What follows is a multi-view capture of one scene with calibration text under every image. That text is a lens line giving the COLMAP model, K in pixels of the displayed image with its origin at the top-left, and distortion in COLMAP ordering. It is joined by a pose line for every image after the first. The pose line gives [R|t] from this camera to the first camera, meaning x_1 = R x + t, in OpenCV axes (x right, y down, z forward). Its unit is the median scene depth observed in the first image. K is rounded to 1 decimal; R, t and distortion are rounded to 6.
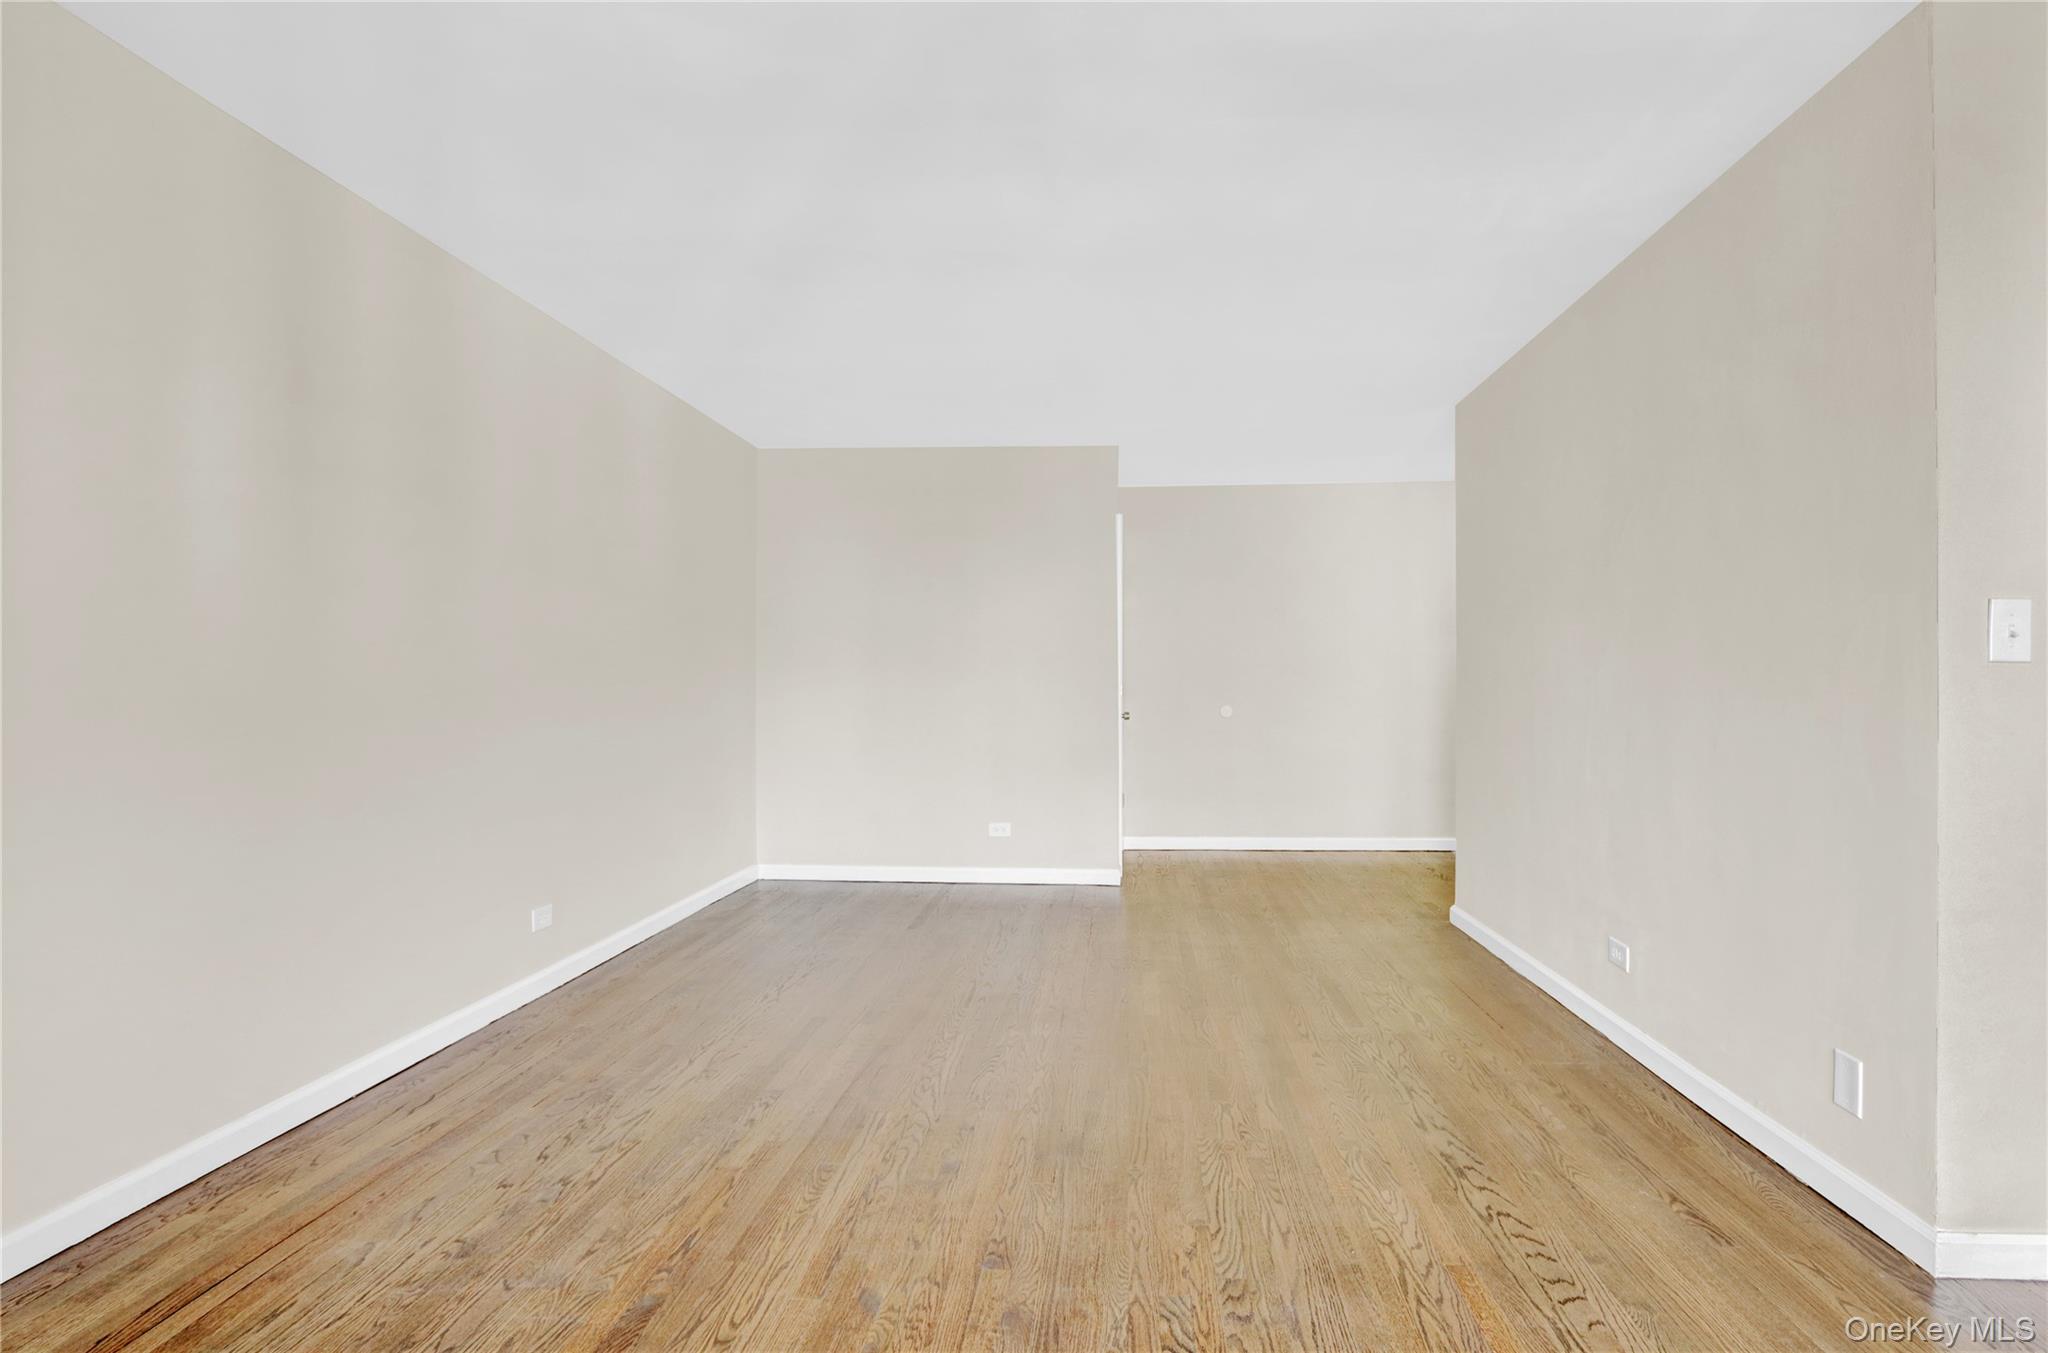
lens RADIAL K [[991.3, 0, 1121.1], [0, 991.3, 680.0], [0, 0, 1]] dist [-0.013066, 0.000026]
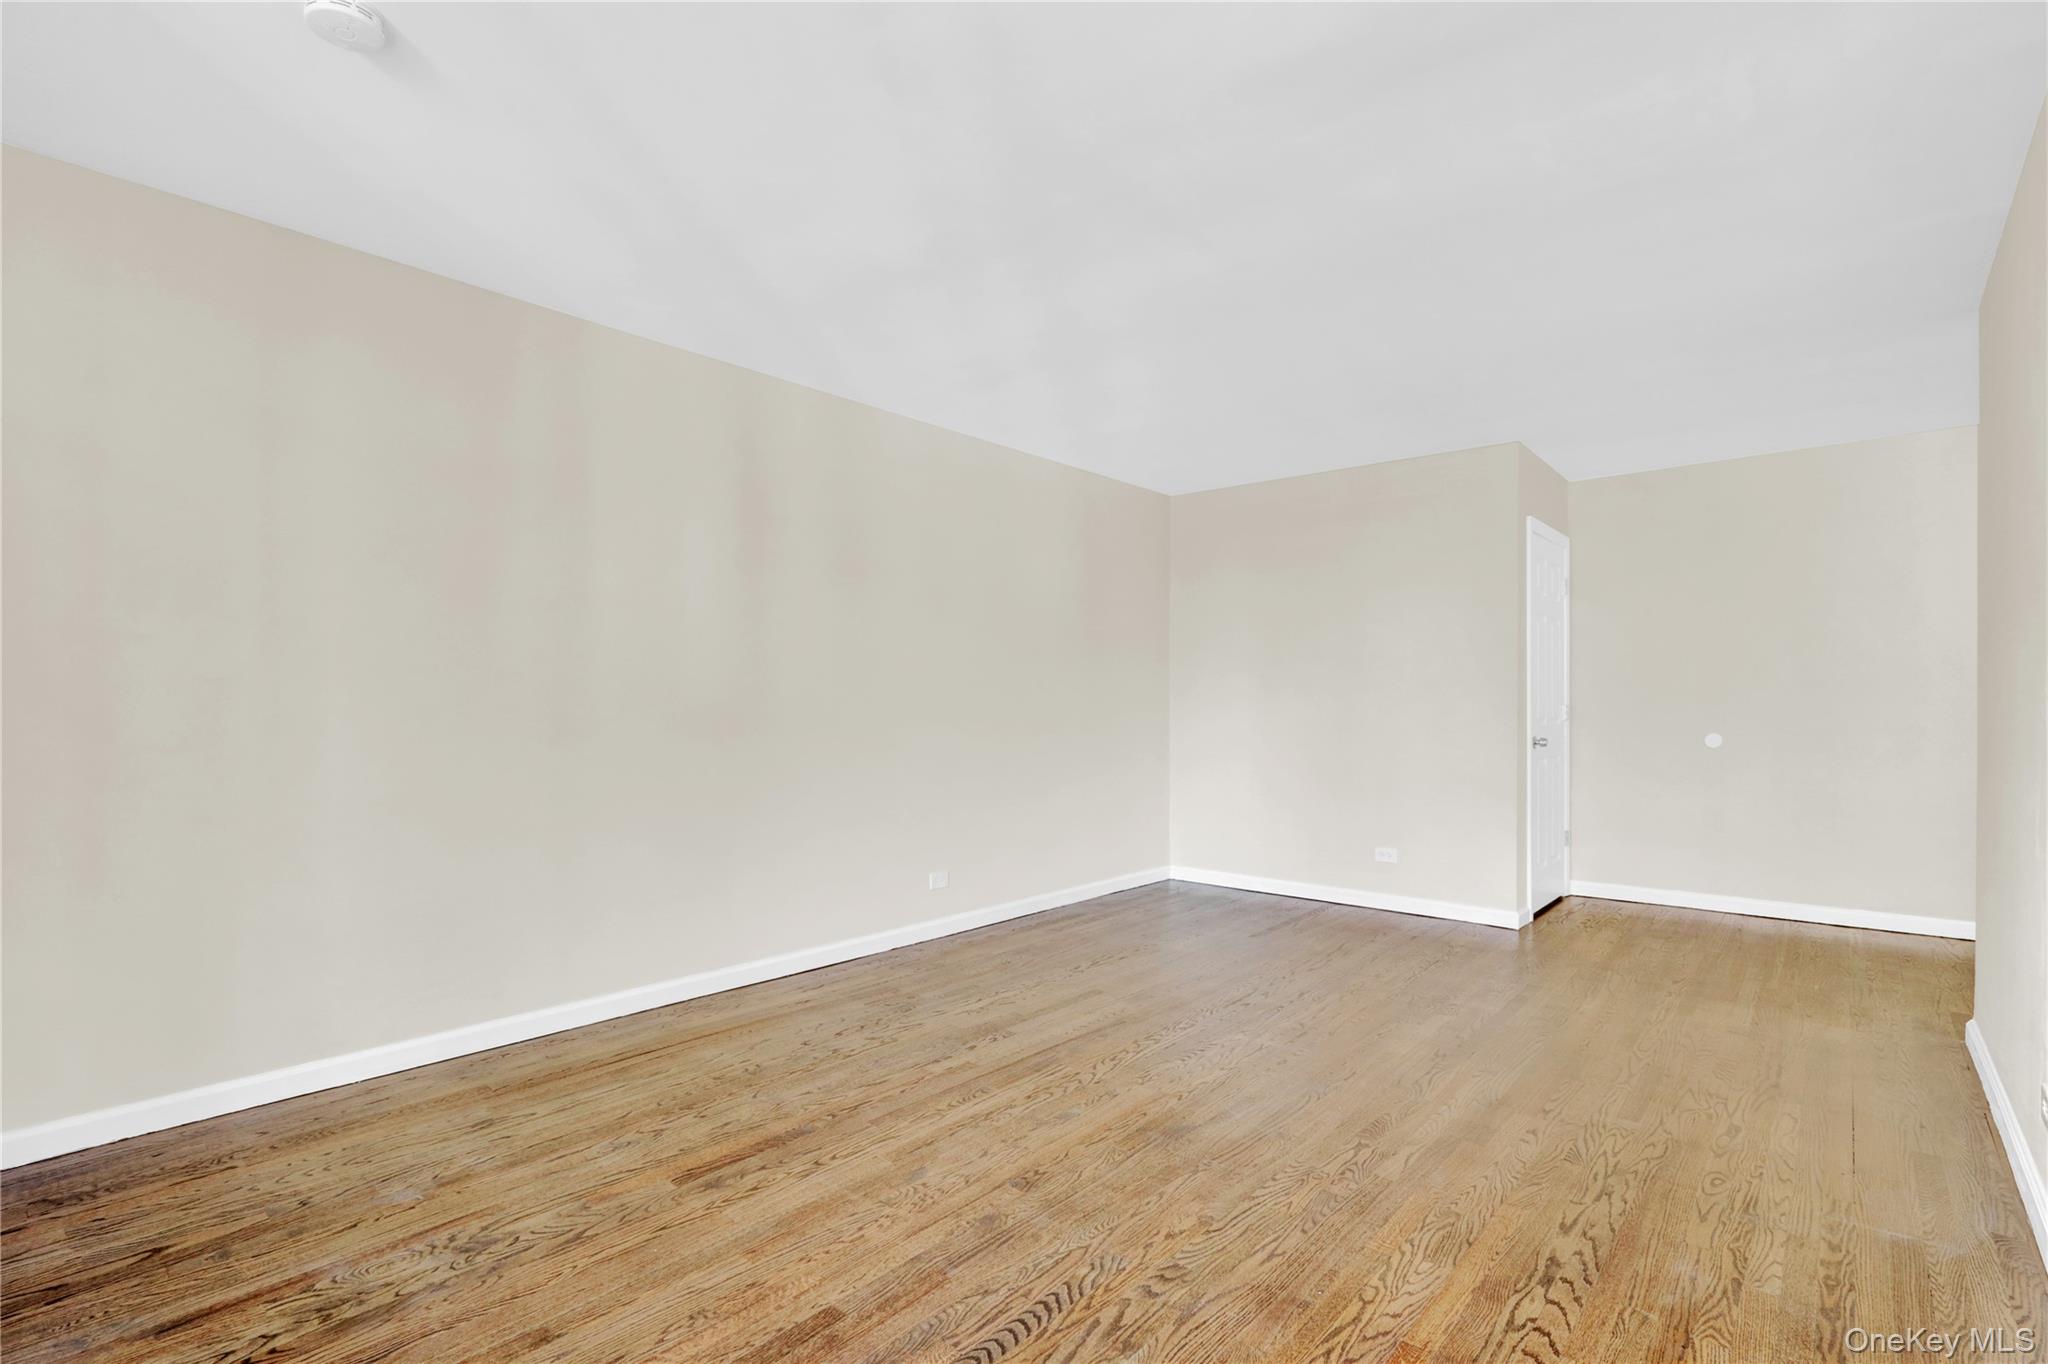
lens RADIAL K [[982.6, 0, 1010.0], [0, 982.6, 714.8], [0, 0, 1]] dist [-0.022517, 0.005925]
pose [[0.767118, 0.006957, -0.641468, 0.474458], [0.002113, 0.999908, 0.013372, -0.001373], [0.641503, -0.011614, 0.767033, 0.059250]]
